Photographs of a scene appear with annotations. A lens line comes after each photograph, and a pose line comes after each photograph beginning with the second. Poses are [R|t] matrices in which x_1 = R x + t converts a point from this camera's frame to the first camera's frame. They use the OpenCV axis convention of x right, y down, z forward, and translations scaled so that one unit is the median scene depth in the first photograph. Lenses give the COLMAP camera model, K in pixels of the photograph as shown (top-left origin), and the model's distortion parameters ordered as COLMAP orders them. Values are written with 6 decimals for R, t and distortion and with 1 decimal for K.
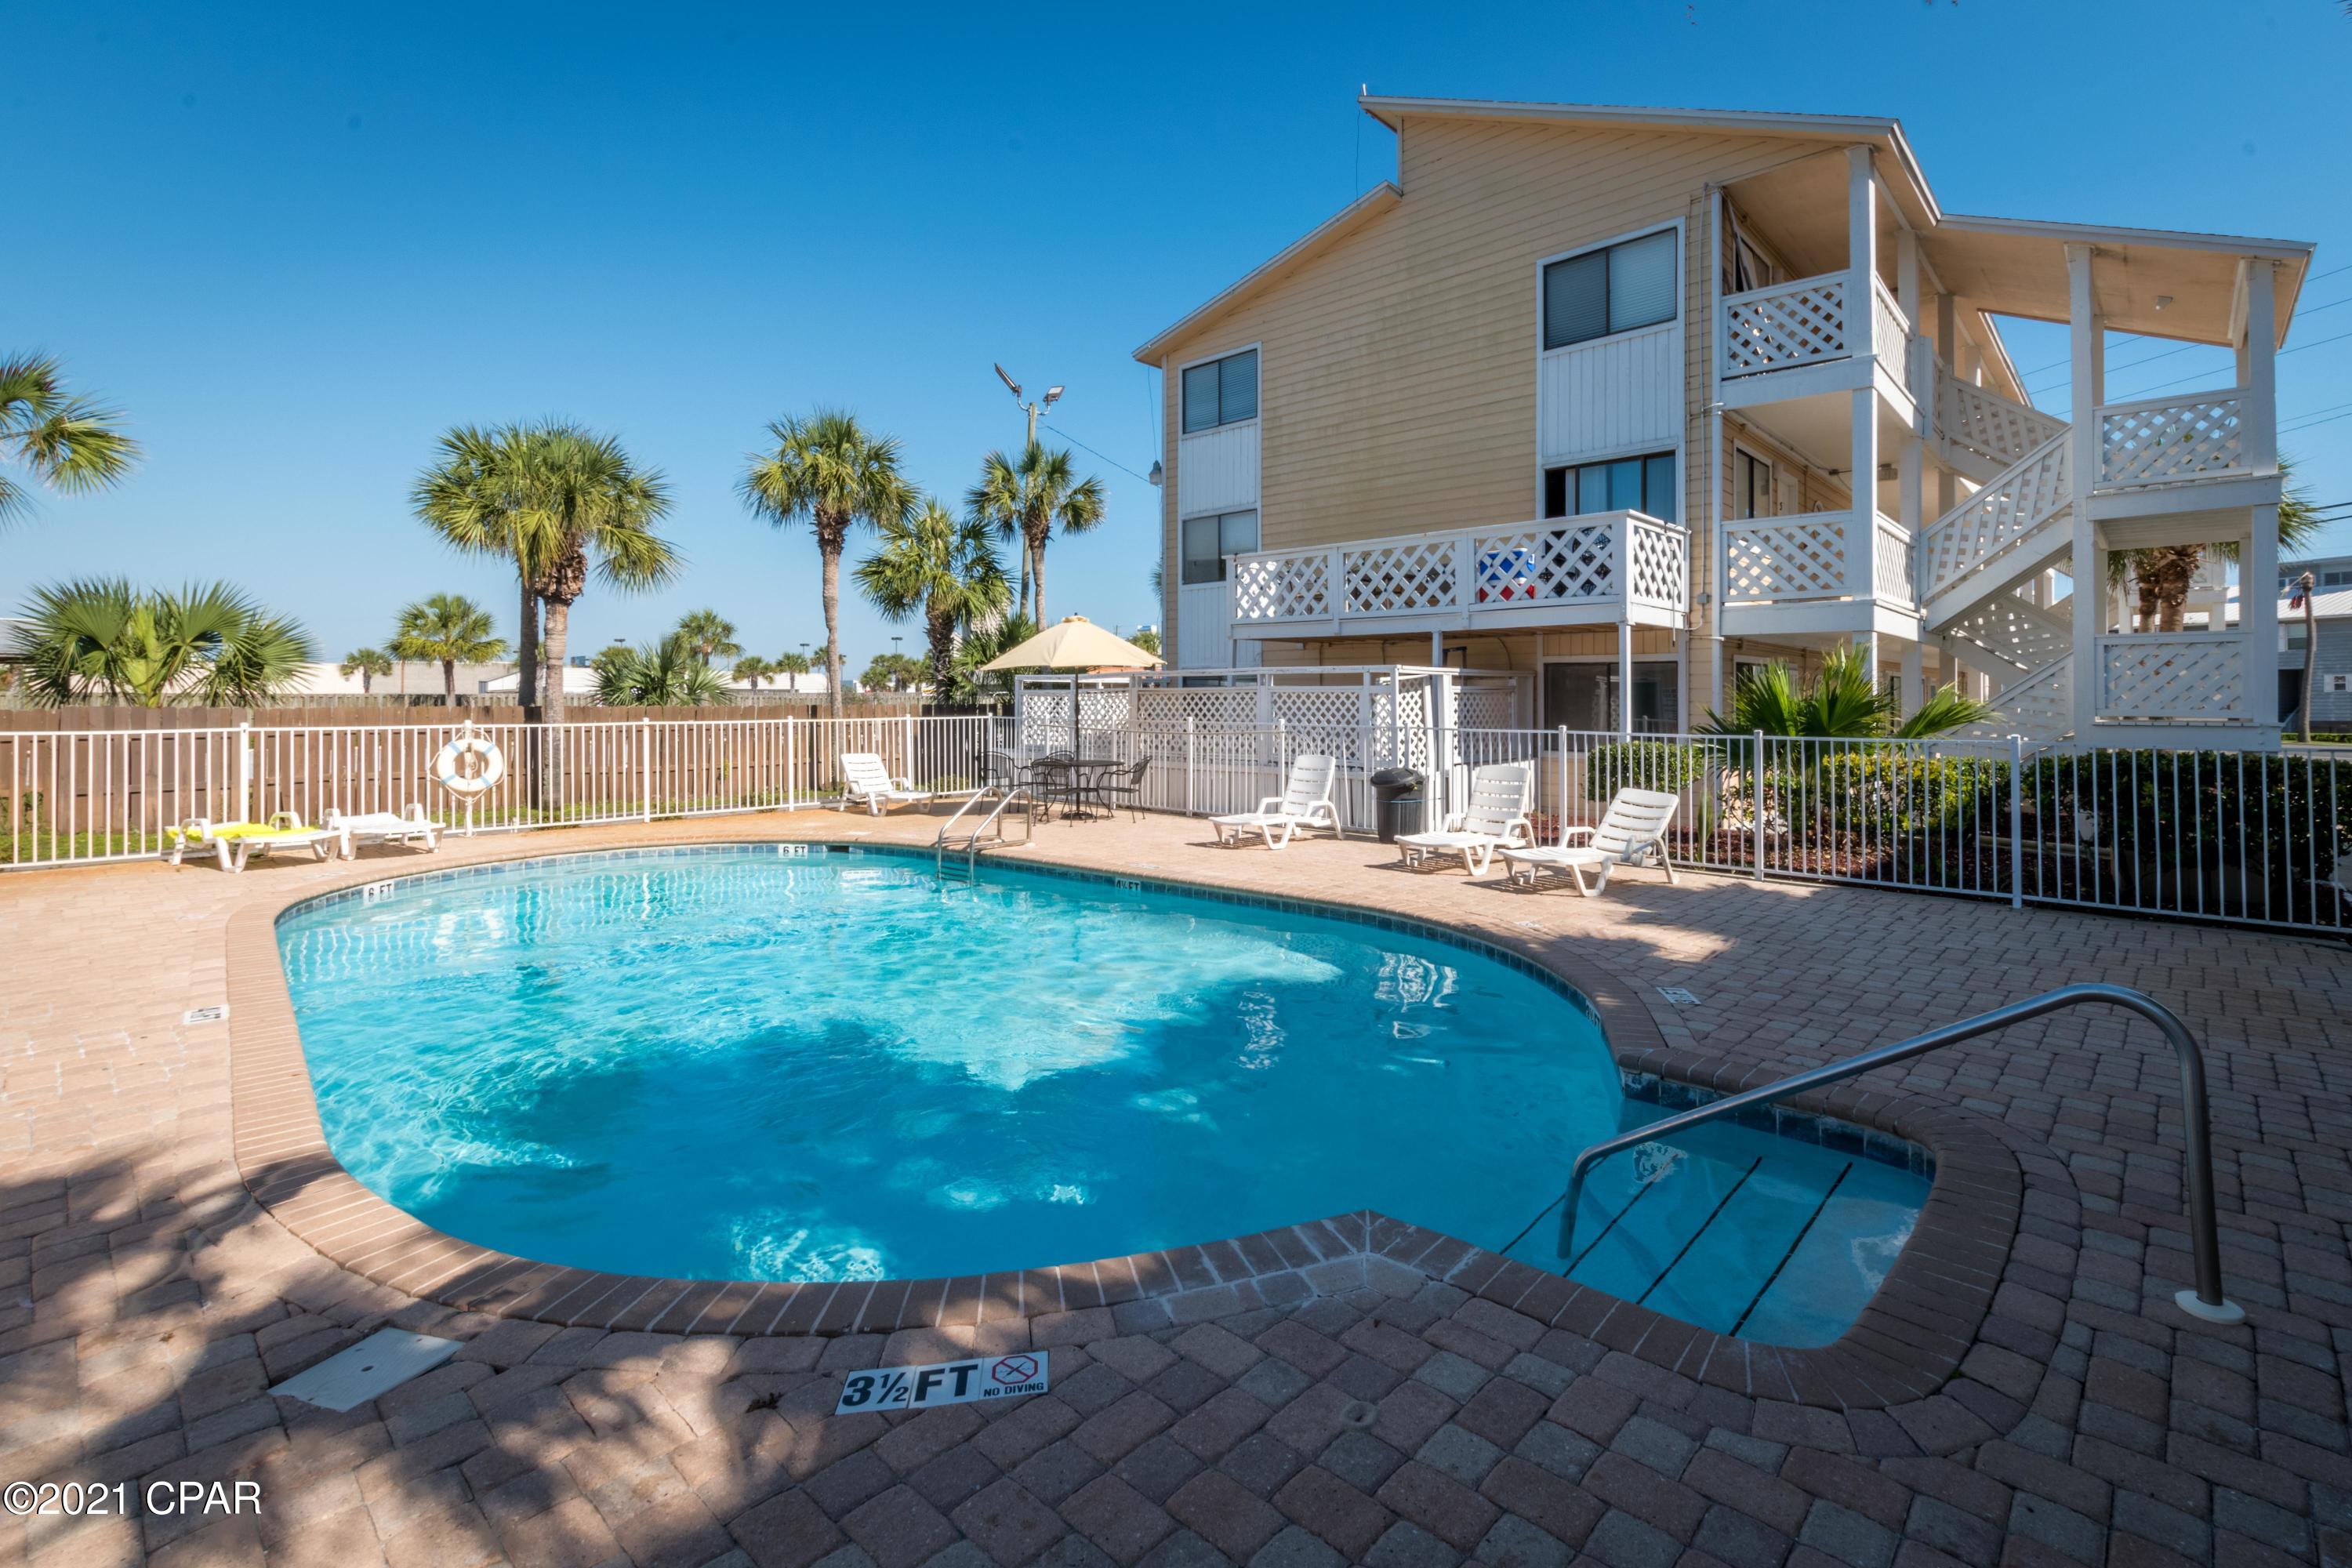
lens RADIAL K [[1046.6, 0, 1229.1], [0, 1046.6, 692.6], [0, 0, 1]] dist [0.000773, 0.000423]
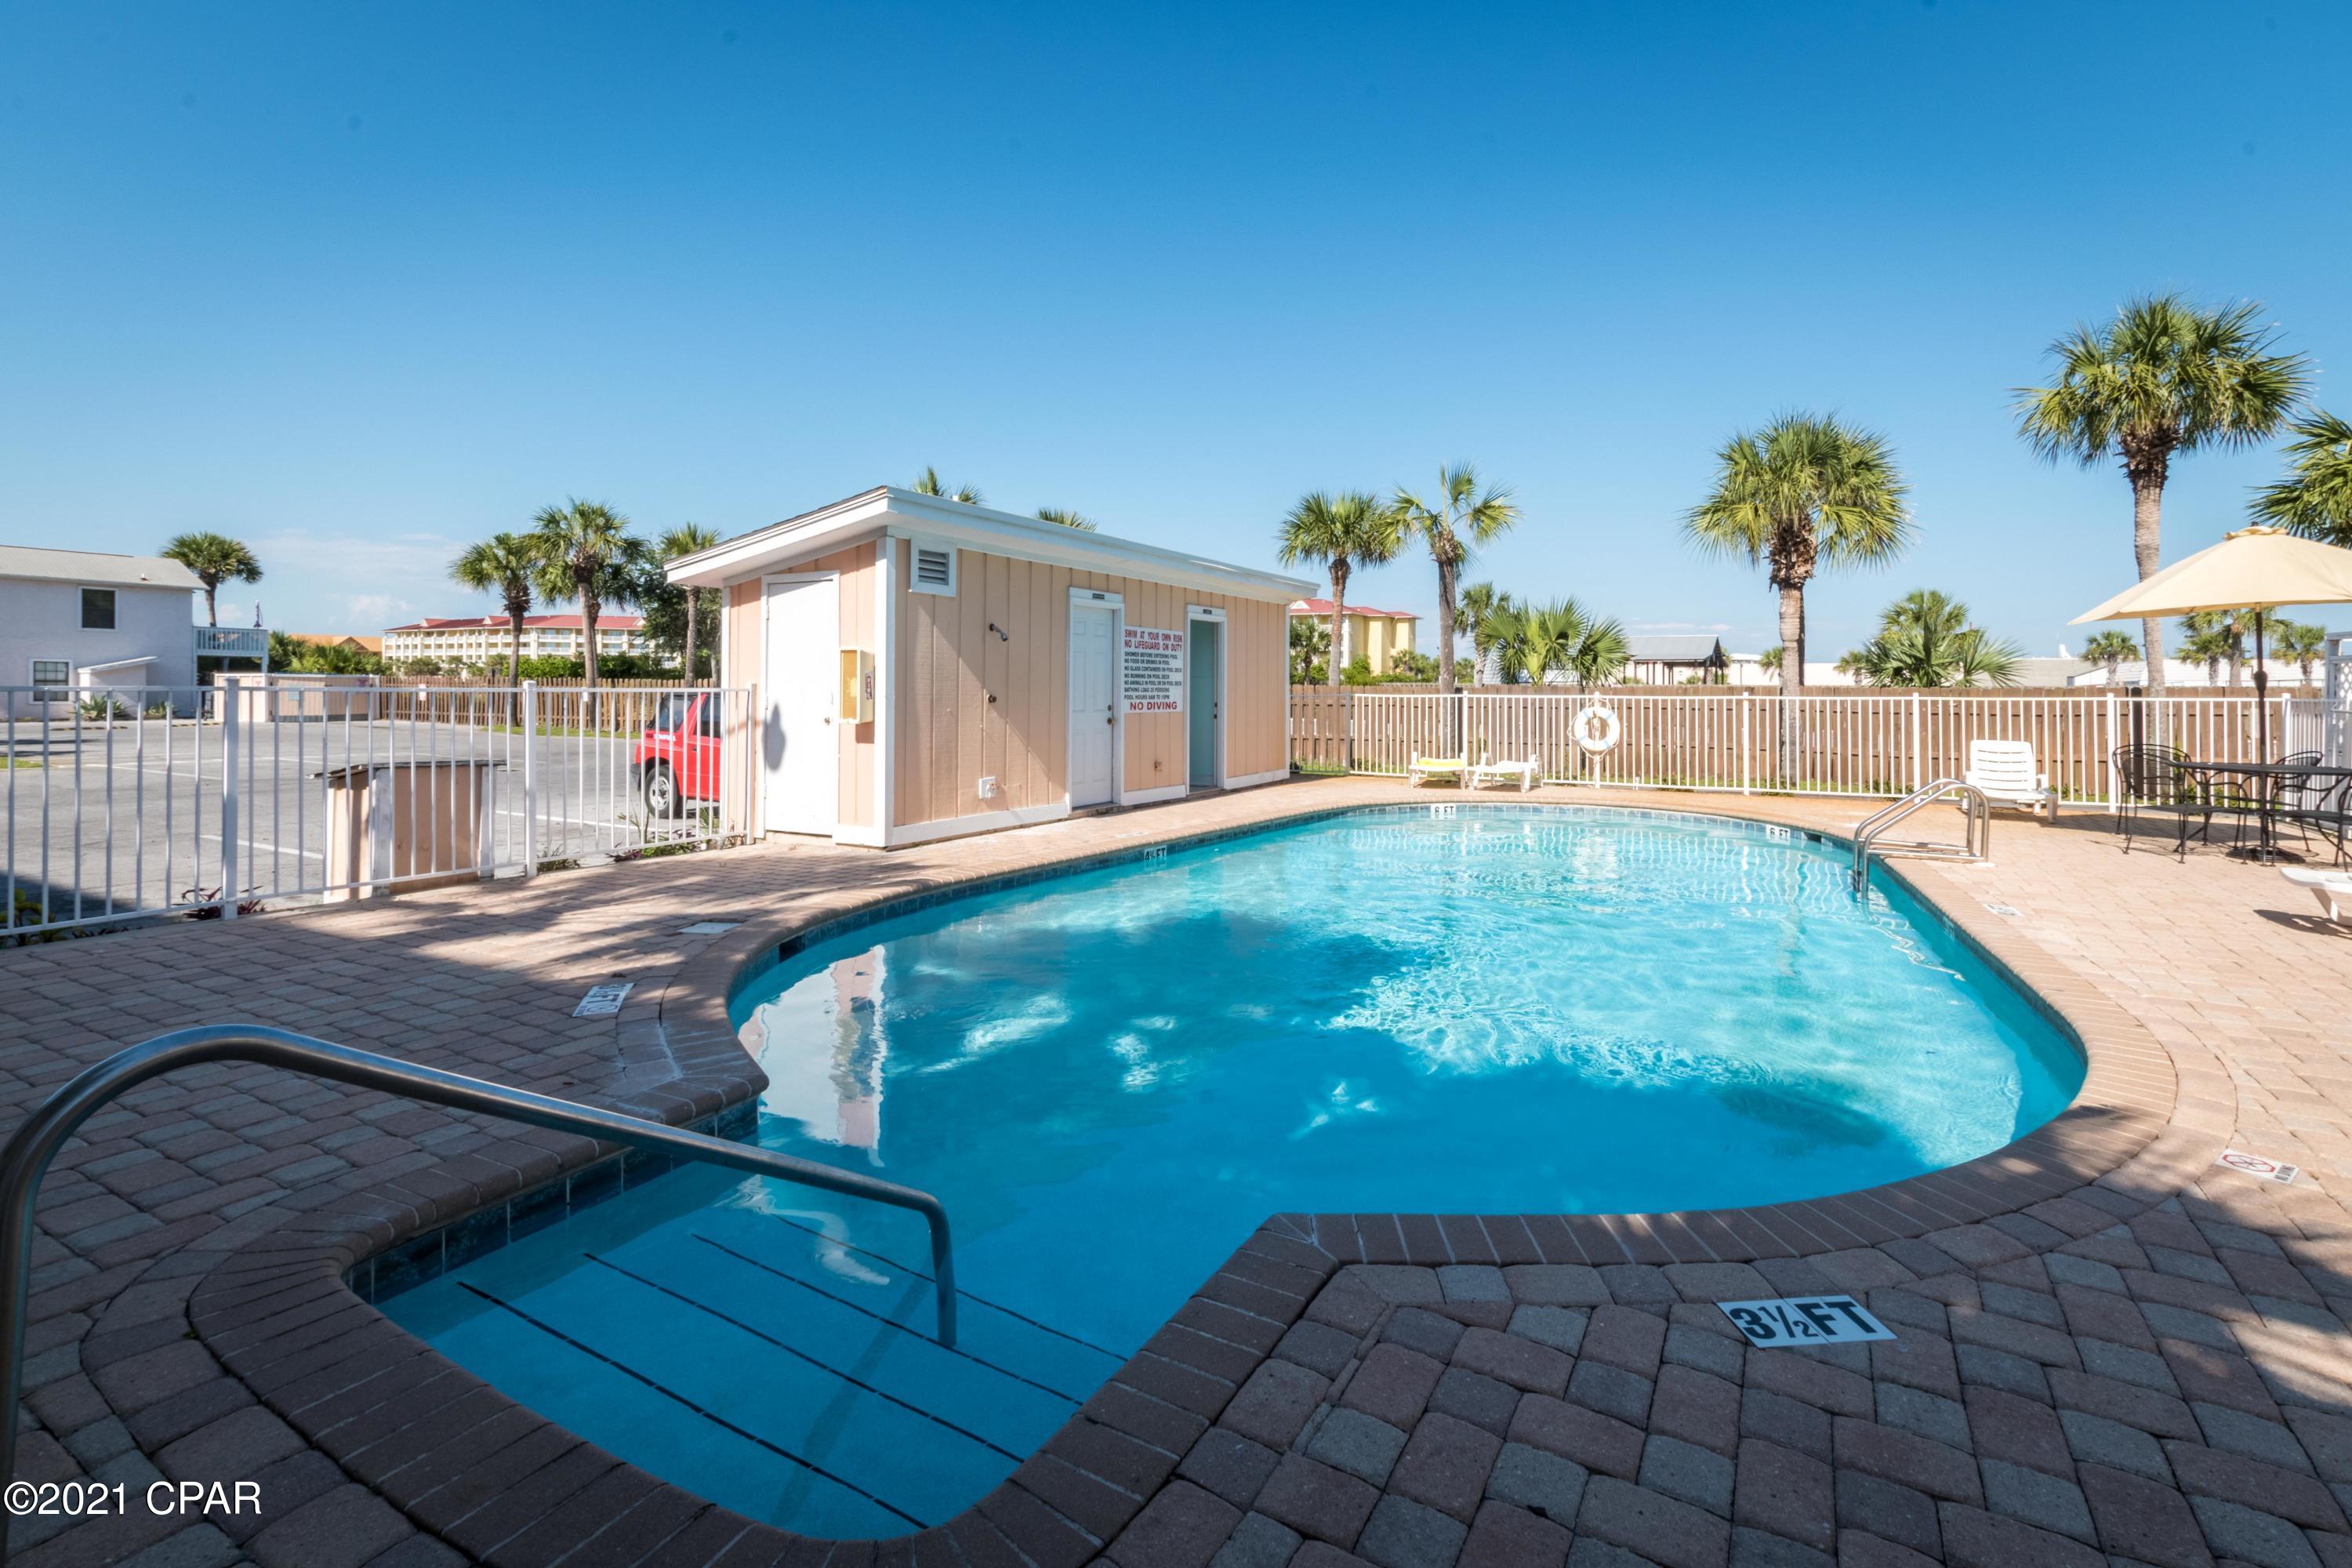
lens RADIAL K [[1046.6, 0, 1233.3], [0, 1046.6, 680.8], [0, 0, 1]] dist [0.000773, 0.000423]
pose [[0.233423, -0.010052, -0.972323, 0.306657], [-0.000029, 0.999946, -0.010345, 0.022919], [0.972375, 0.002443, 0.233411, 0.269694]]
